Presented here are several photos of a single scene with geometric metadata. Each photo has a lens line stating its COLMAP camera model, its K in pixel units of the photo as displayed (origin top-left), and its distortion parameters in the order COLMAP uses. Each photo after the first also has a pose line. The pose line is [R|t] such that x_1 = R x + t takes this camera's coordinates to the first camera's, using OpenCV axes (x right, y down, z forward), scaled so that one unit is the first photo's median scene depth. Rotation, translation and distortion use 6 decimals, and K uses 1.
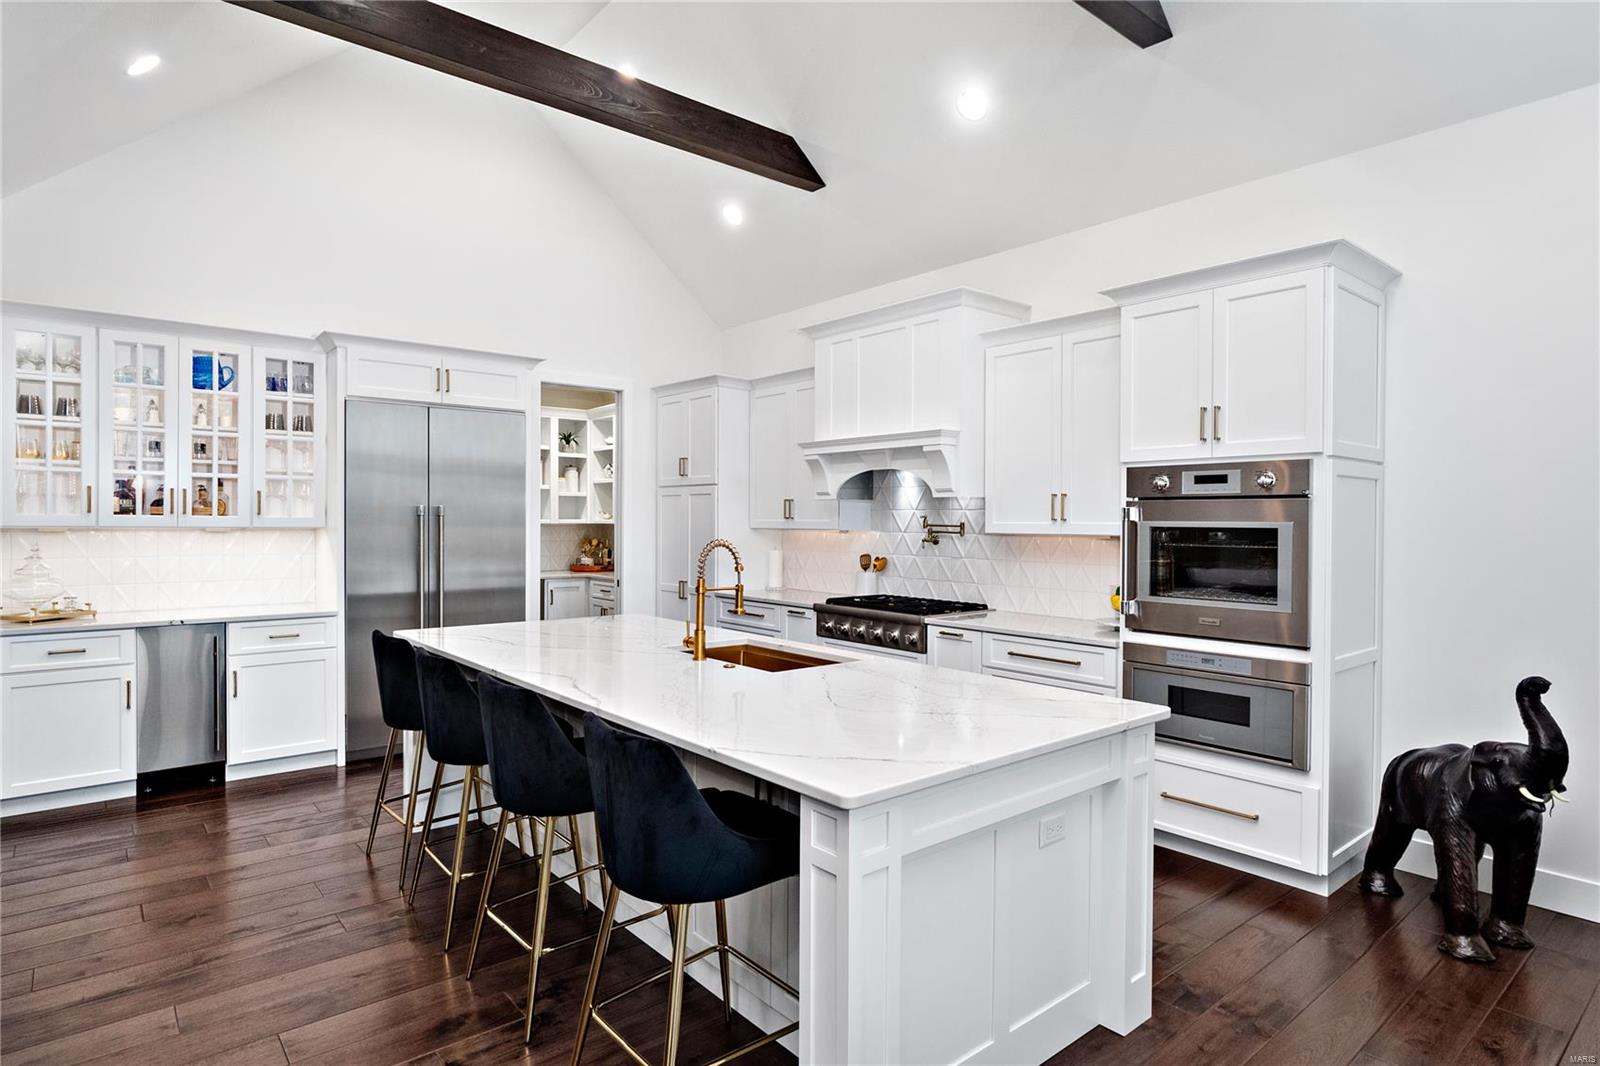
lens RADIAL K [[860.9, 0, 800.0], [0, 860.9, 533.0], [0, 0, 1]] dist [0.005270, 0.000206]
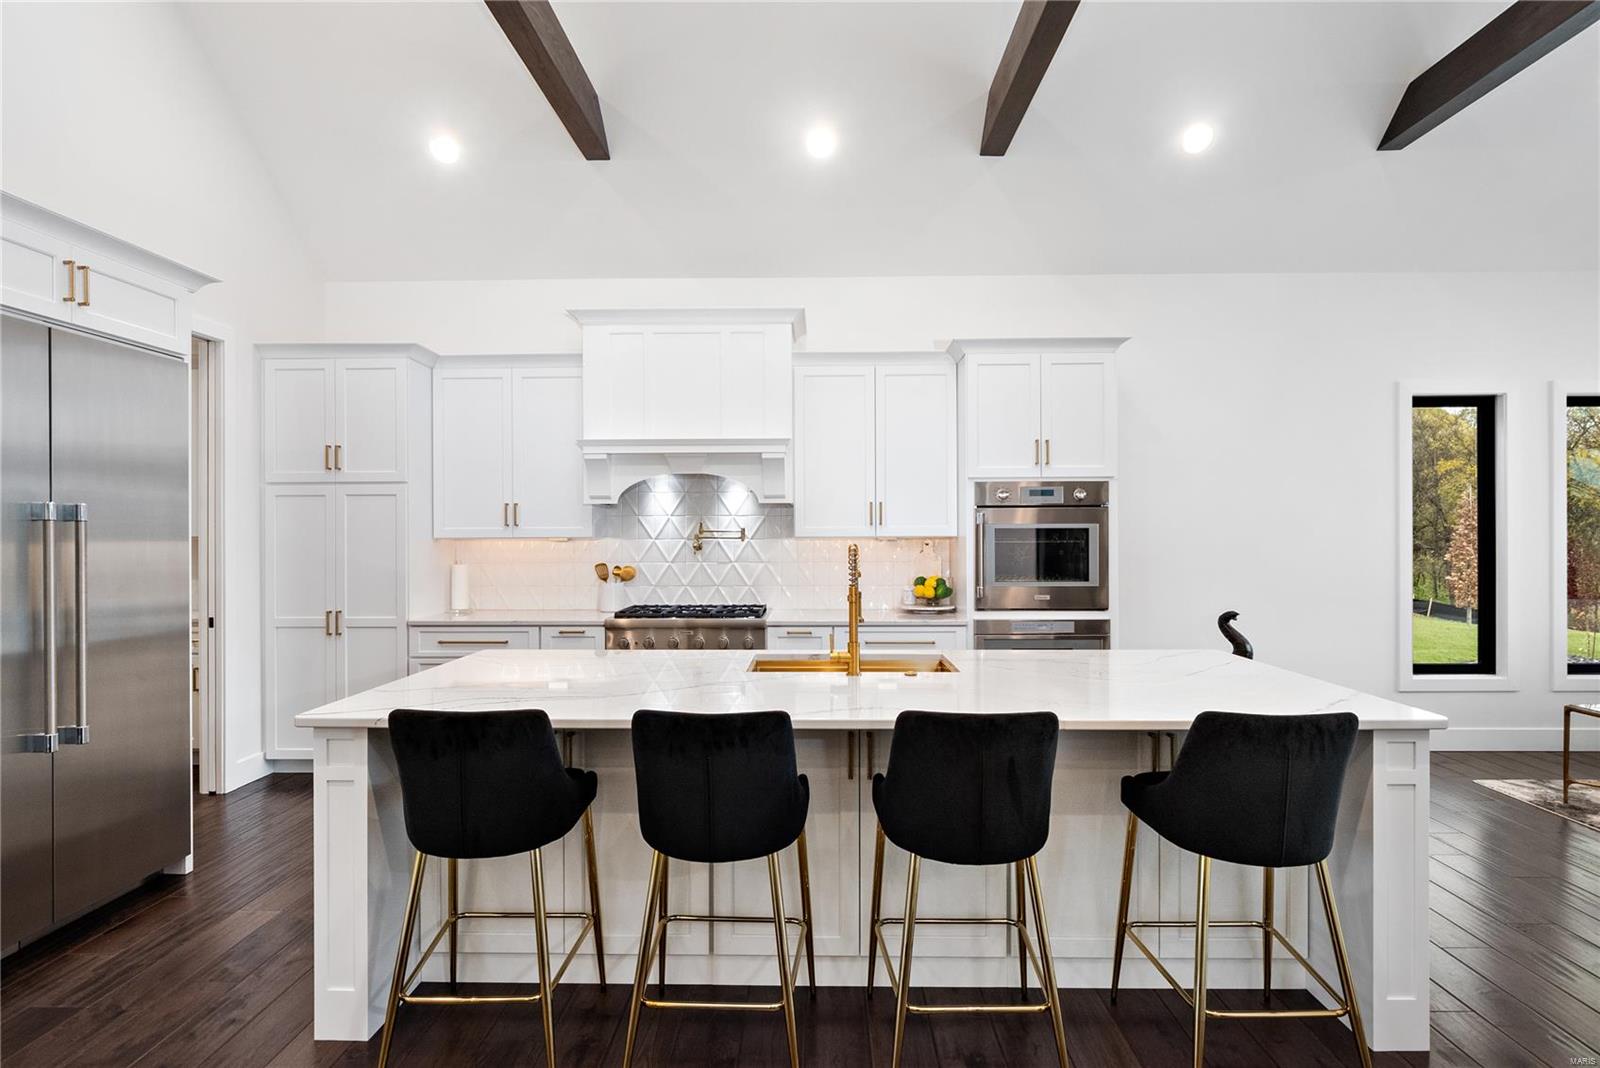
lens RADIAL K [[818.9, 0, 800.0], [0, 818.9, 534.0], [0, 0, 1]] dist [-0.000685, -0.000912]
pose [[0.663196, -0.012012, 0.748350, -0.545381], [0.019738, 0.999804, -0.001443, -0.002187], [-0.748186, 0.015728, 0.663303, 0.312502]]
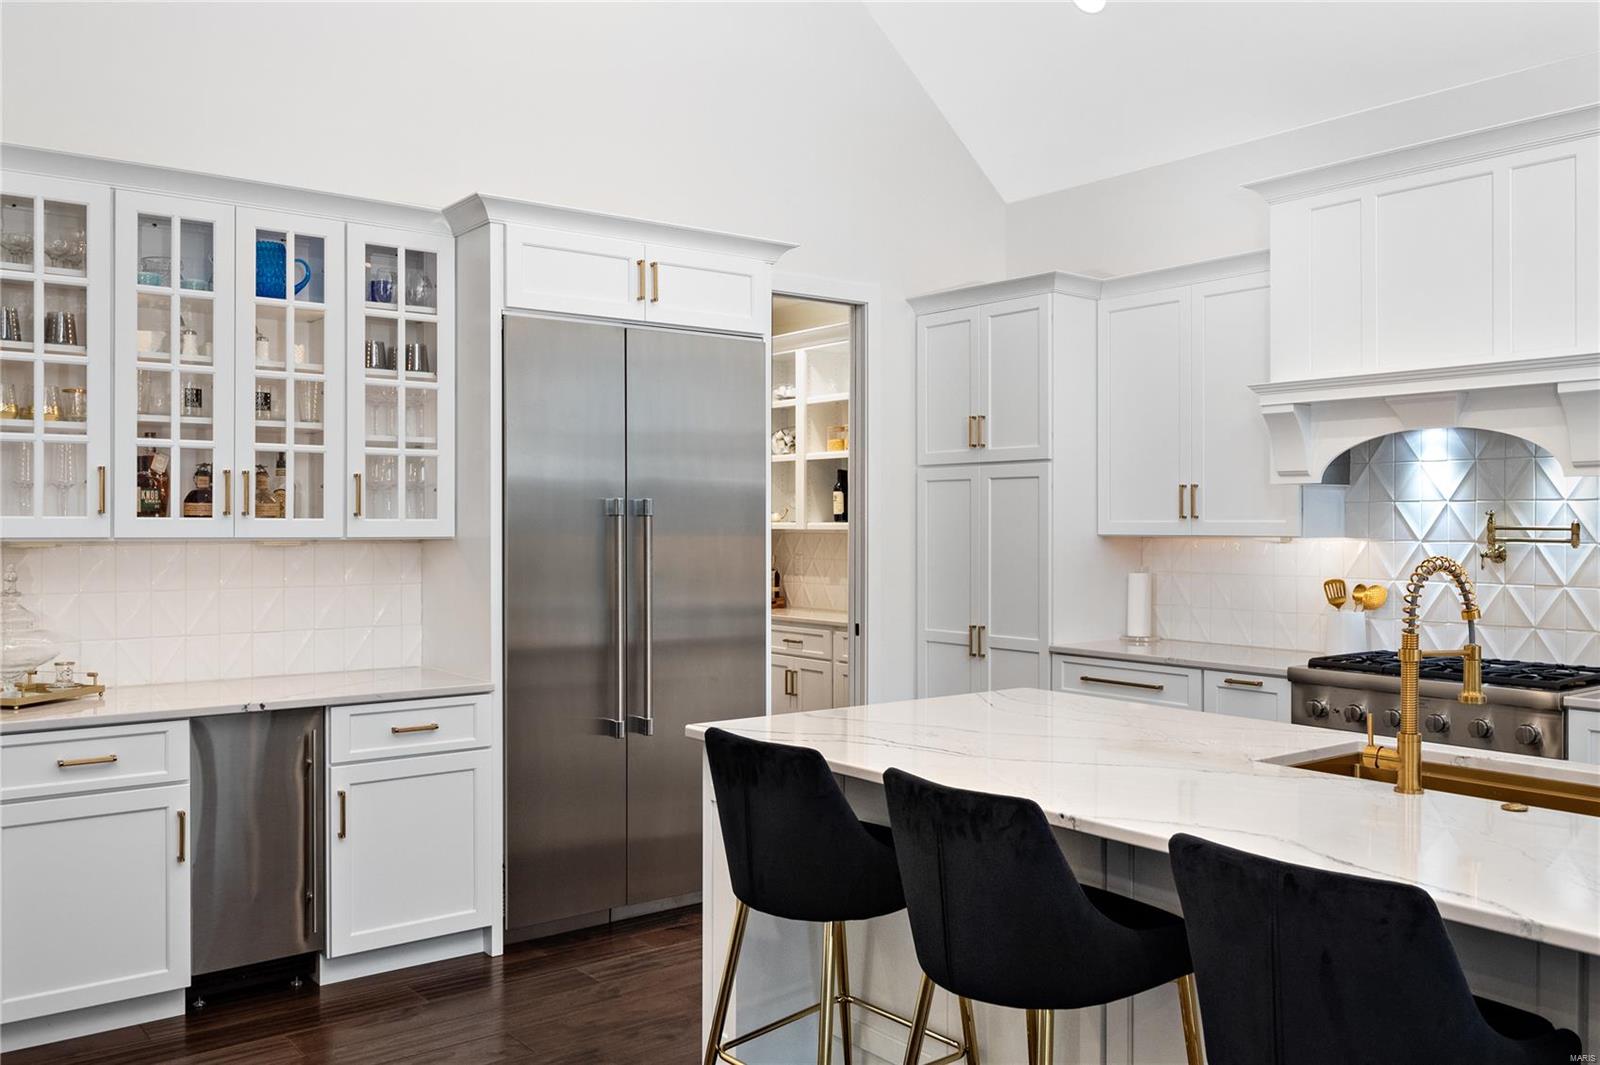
lens RADIAL K [[1313.3, 0, 805.9], [0, 1313.3, 528.7], [0, 0, 1]] dist [0.003526, -0.002988]
pose [[0.999331, -0.005622, -0.036141, -0.300898], [0.005248, 0.999932, -0.010429, -0.002217], [0.036197, 0.010232, 0.999292, 0.139321]]
